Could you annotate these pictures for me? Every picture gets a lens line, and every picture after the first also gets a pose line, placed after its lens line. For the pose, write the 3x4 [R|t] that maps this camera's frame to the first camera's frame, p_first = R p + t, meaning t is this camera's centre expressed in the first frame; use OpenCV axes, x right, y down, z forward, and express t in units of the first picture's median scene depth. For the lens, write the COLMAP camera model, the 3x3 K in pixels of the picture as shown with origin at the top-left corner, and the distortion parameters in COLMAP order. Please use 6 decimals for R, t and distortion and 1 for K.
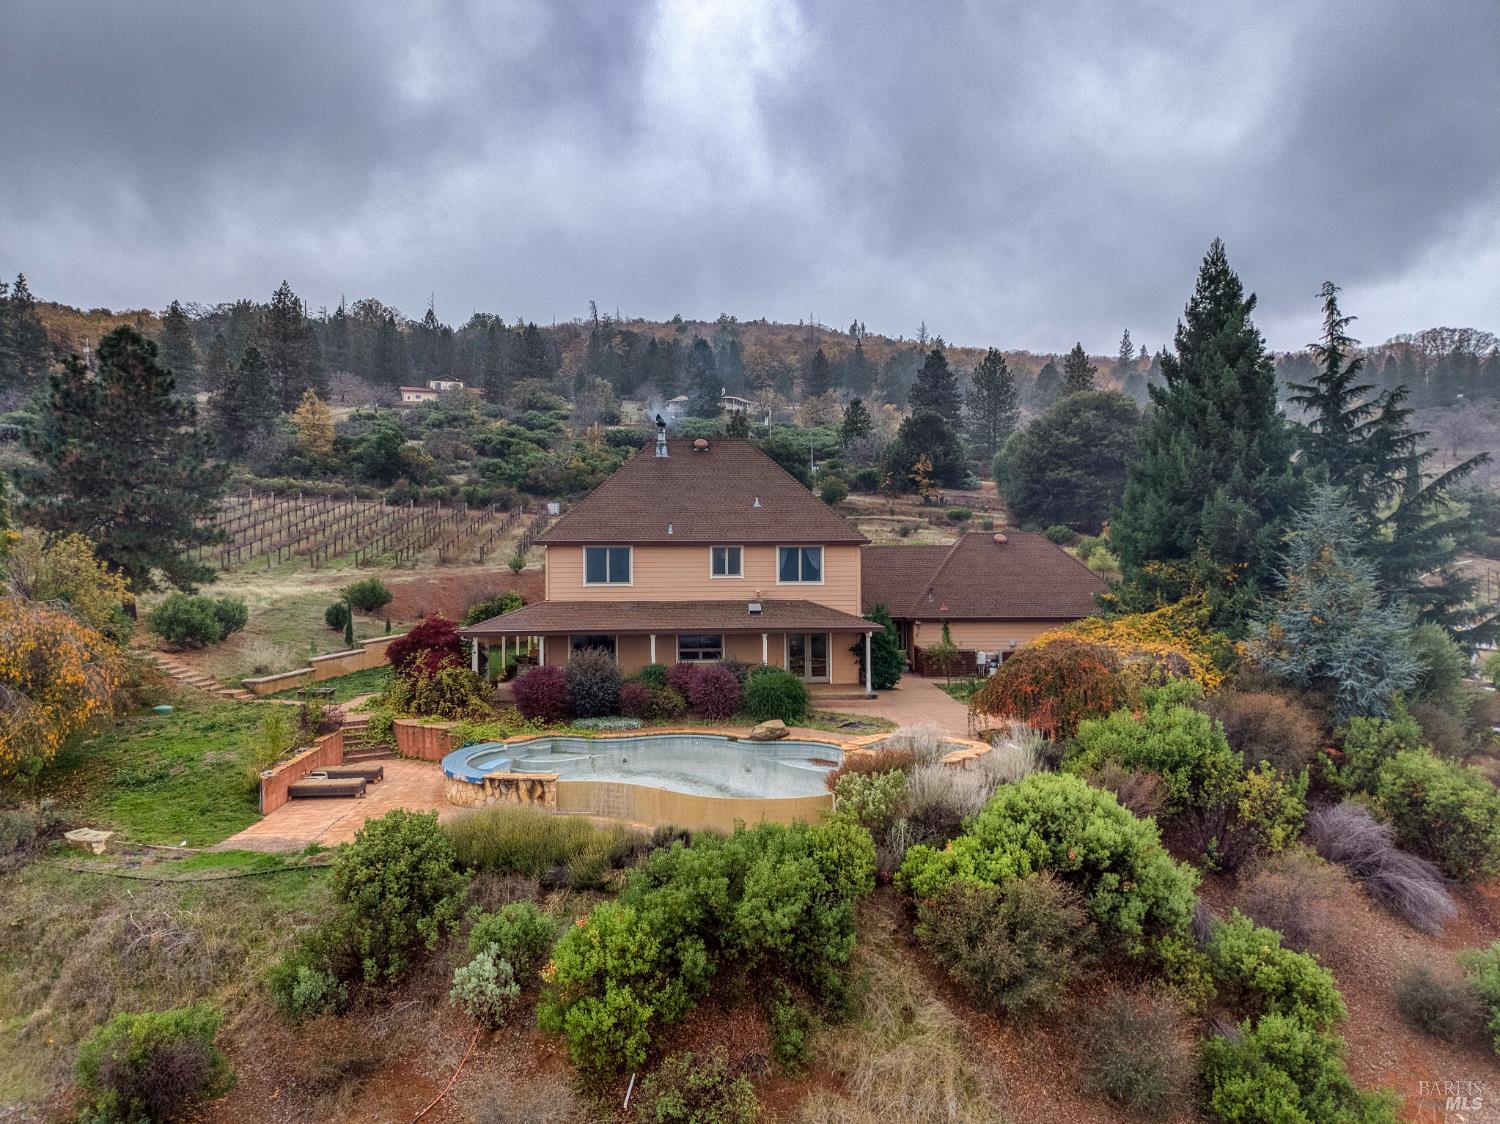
lens RADIAL K [[1016.1, 0, 750.0], [0, 1016.1, 562.0], [0, 0, 1]] dist [0.043503, -0.052319]
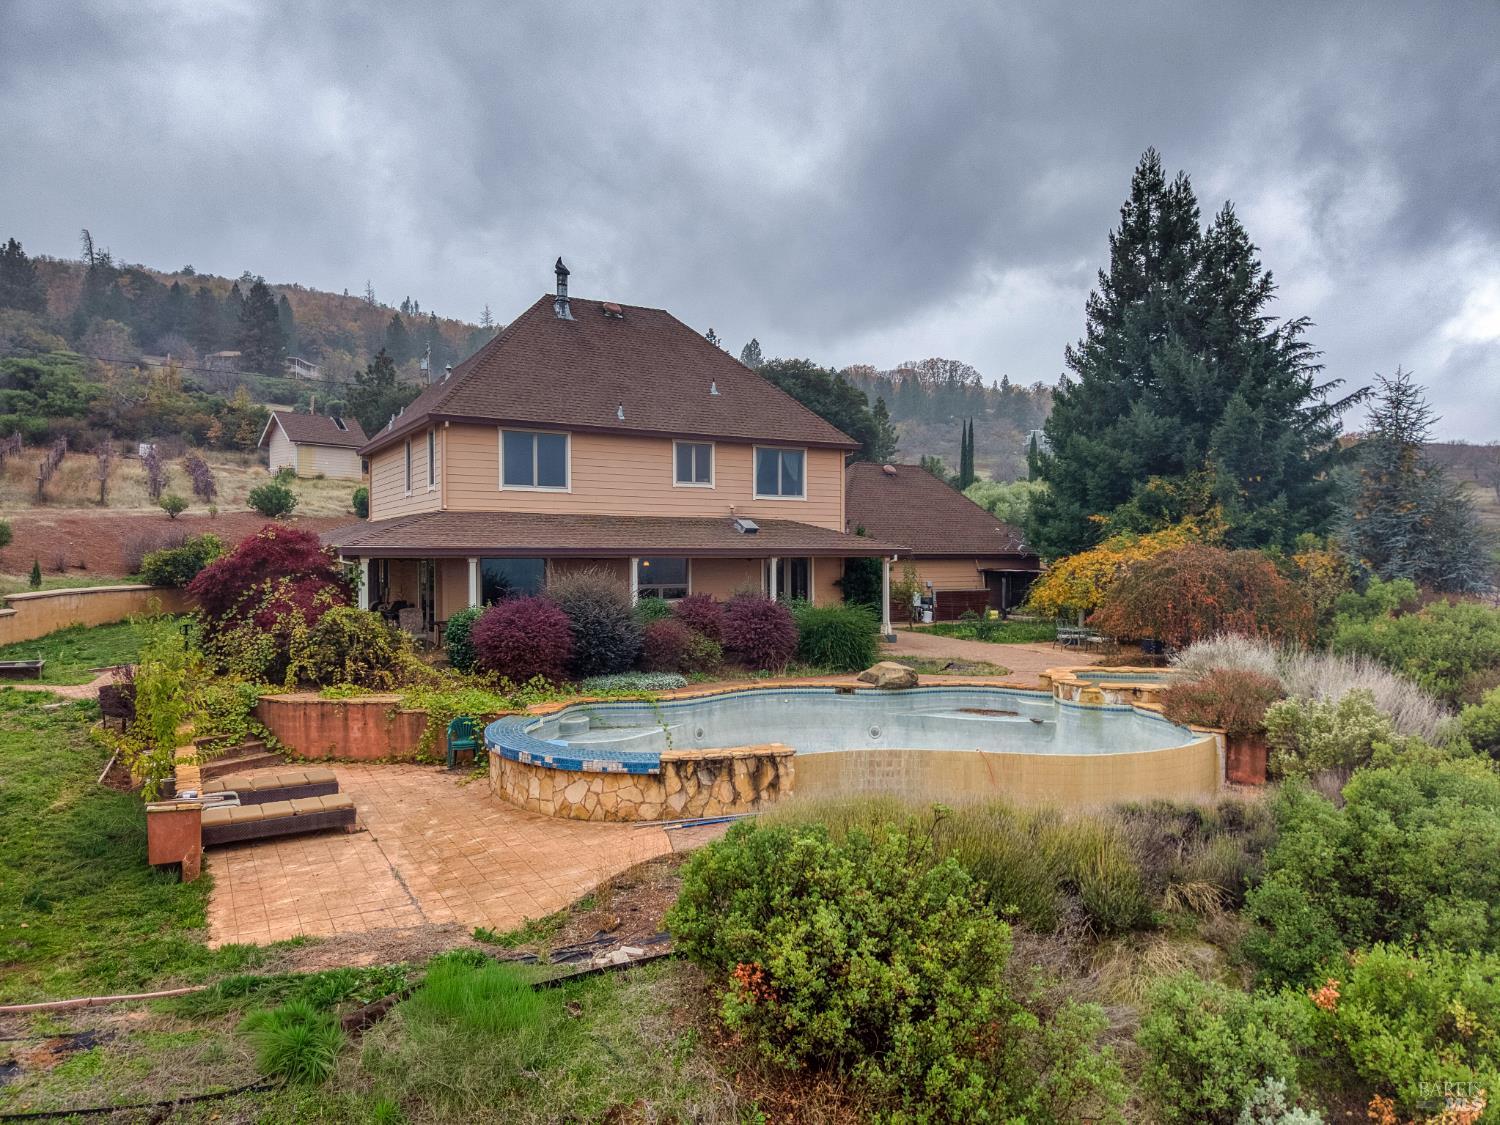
lens RADIAL K [[1016.1, 0, 750.0], [0, 1016.1, 562.5], [0, 0, 1]] dist [0.043503, -0.052319]
pose [[0.897104, -0.000682, 0.441820, -0.347088], [0.001971, 0.999995, -0.002458, 0.081815], [-0.441816, 0.003076, 0.897100, 0.376828]]
